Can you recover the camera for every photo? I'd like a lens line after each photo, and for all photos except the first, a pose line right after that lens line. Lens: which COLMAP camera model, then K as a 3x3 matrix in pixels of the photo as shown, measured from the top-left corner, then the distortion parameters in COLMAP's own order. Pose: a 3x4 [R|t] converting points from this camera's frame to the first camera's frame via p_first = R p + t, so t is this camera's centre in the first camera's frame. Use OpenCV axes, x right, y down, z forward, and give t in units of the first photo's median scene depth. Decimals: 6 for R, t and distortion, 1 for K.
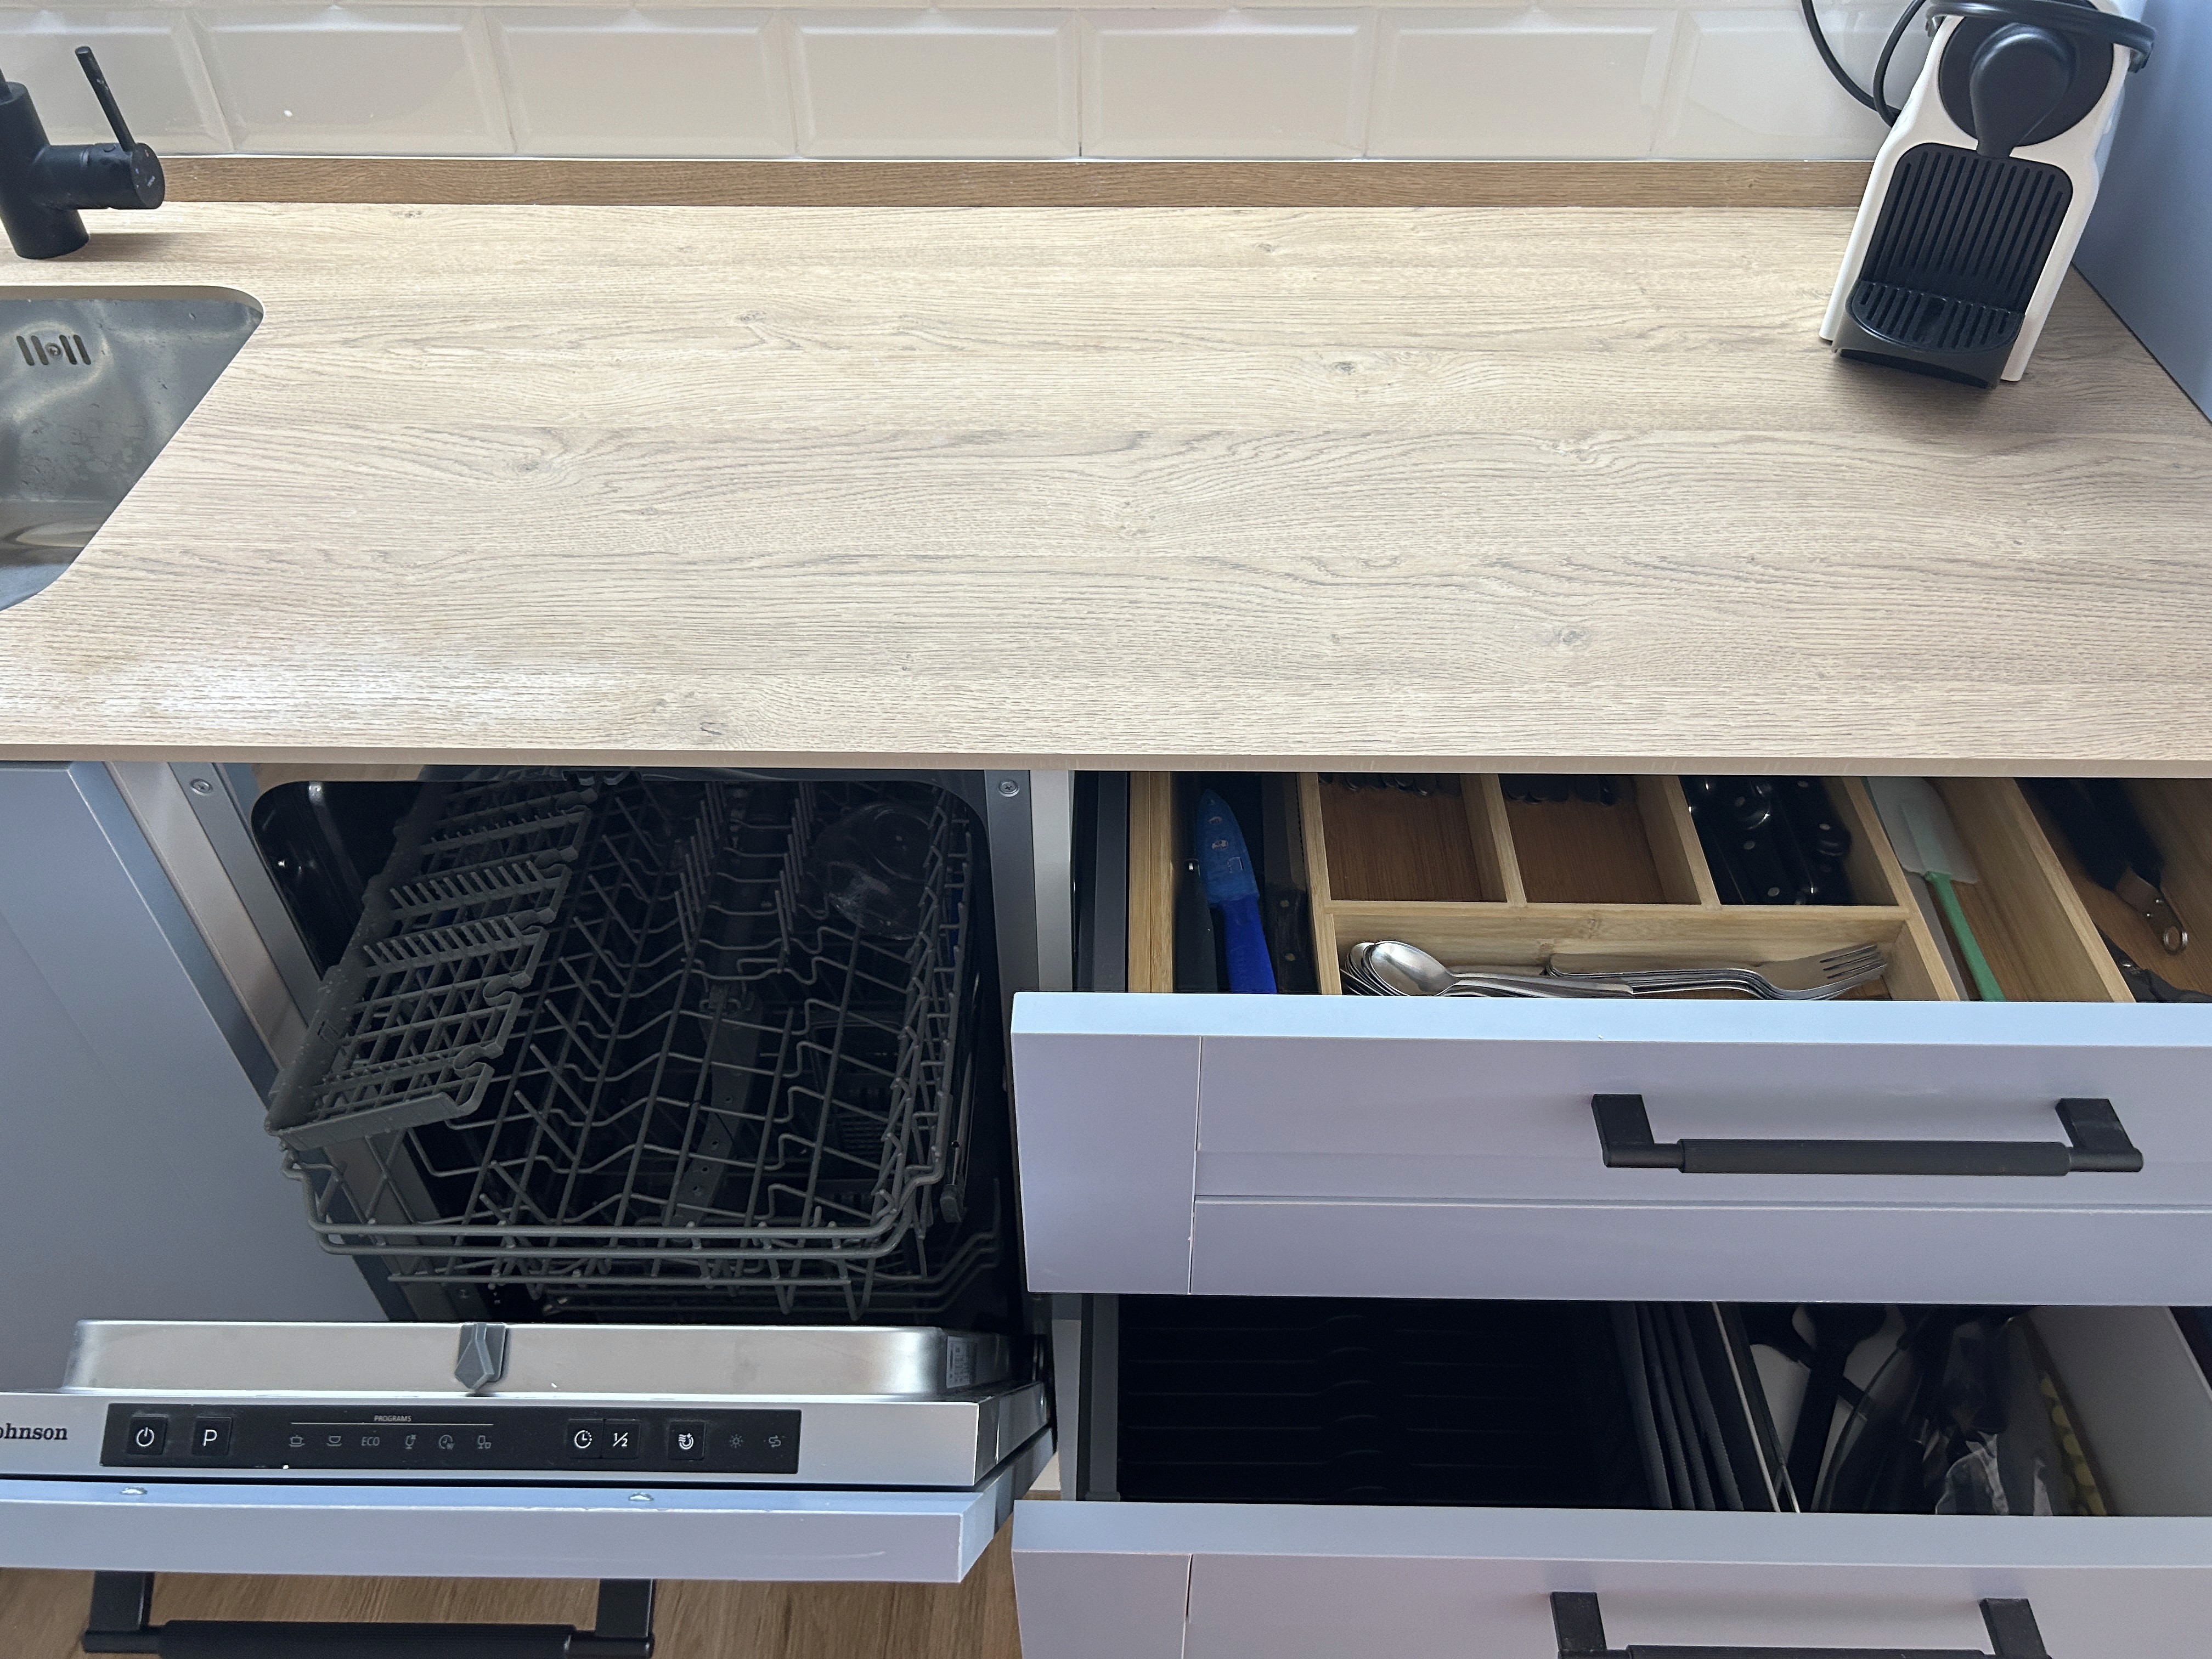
lens RADIAL K [[1661.3, 0, 1103.7], [0, 1661.3, 834.5], [0, 0, 1]] dist [0.007061, -0.008879]
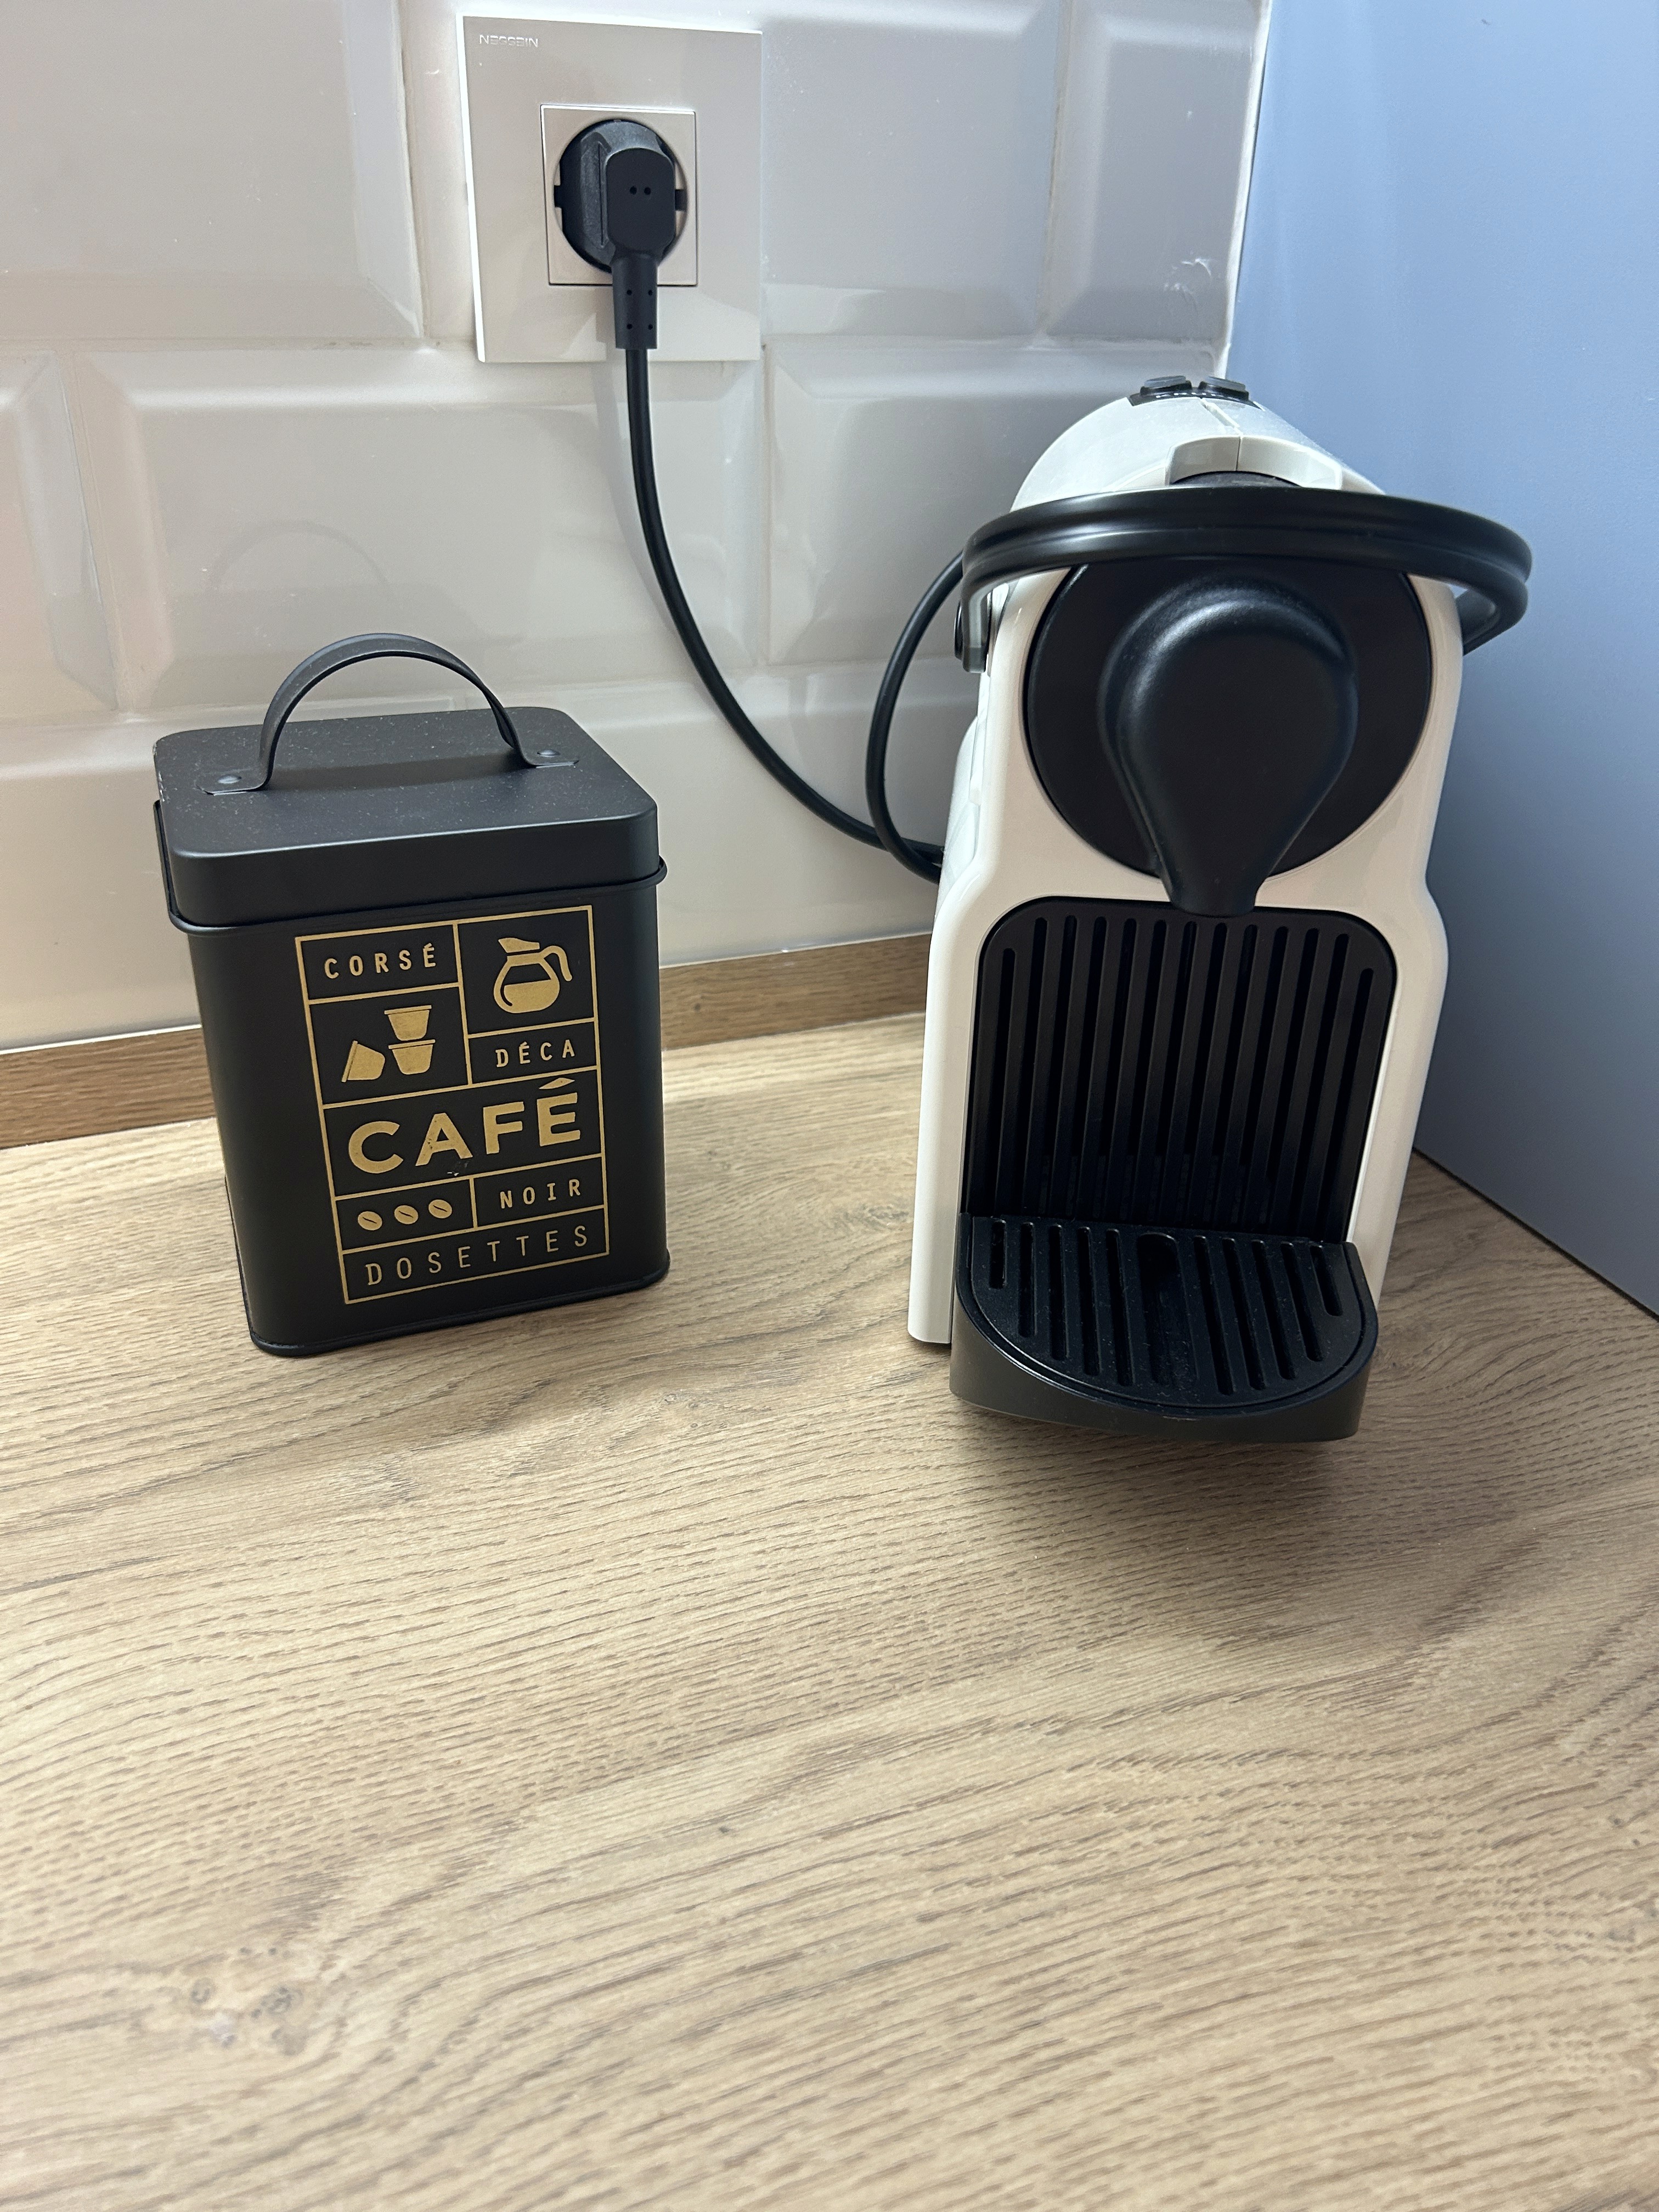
lens RADIAL K [[1661.3, 0, 825.0], [0, 1661.3, 1107.3], [0, 0, 1]] dist [0.007061, -0.008879]
pose [[0.920274, -0.154208, 0.359605, 0.289701], [0.251330, 0.937360, -0.241223, -0.279358], [-0.299881, 0.312371, 0.901386, 0.657590]]
